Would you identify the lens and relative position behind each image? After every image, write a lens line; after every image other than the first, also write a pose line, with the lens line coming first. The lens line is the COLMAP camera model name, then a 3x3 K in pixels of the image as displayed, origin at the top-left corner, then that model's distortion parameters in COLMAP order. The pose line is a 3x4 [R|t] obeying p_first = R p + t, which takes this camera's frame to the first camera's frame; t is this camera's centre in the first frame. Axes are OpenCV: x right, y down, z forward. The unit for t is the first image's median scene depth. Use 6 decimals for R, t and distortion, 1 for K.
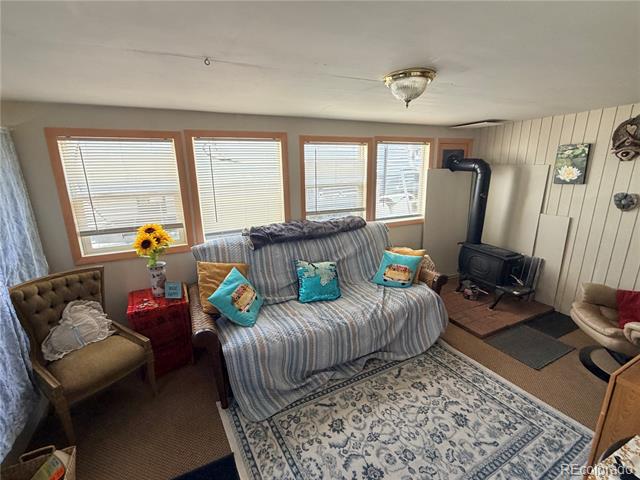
lens RADIAL K [[312.5, 0, 313.6], [0, 312.5, 240.3], [0, 0, 1]] dist [-0.000311, -0.000980]
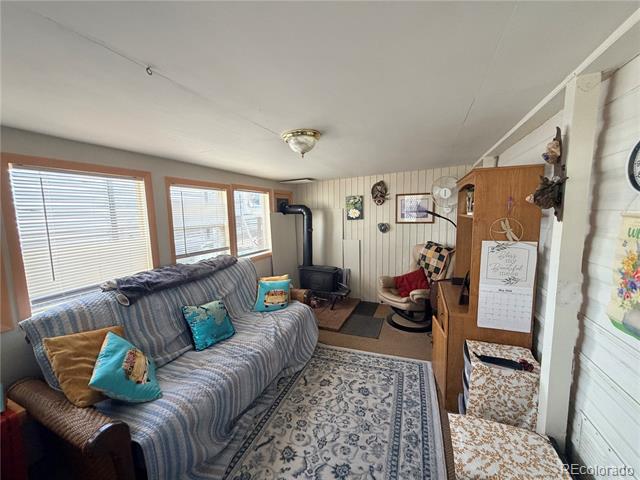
lens RADIAL K [[263.4, 0, 330.2], [0, 263.4, 235.7], [0, 0, 1]] dist [-0.001383, 0.000412]
pose [[0.733788, -0.067454, 0.676021, -0.267817], [0.180317, 0.978707, -0.098068, 0.015651], [-0.655012, 0.193860, 0.730327, 0.129561]]
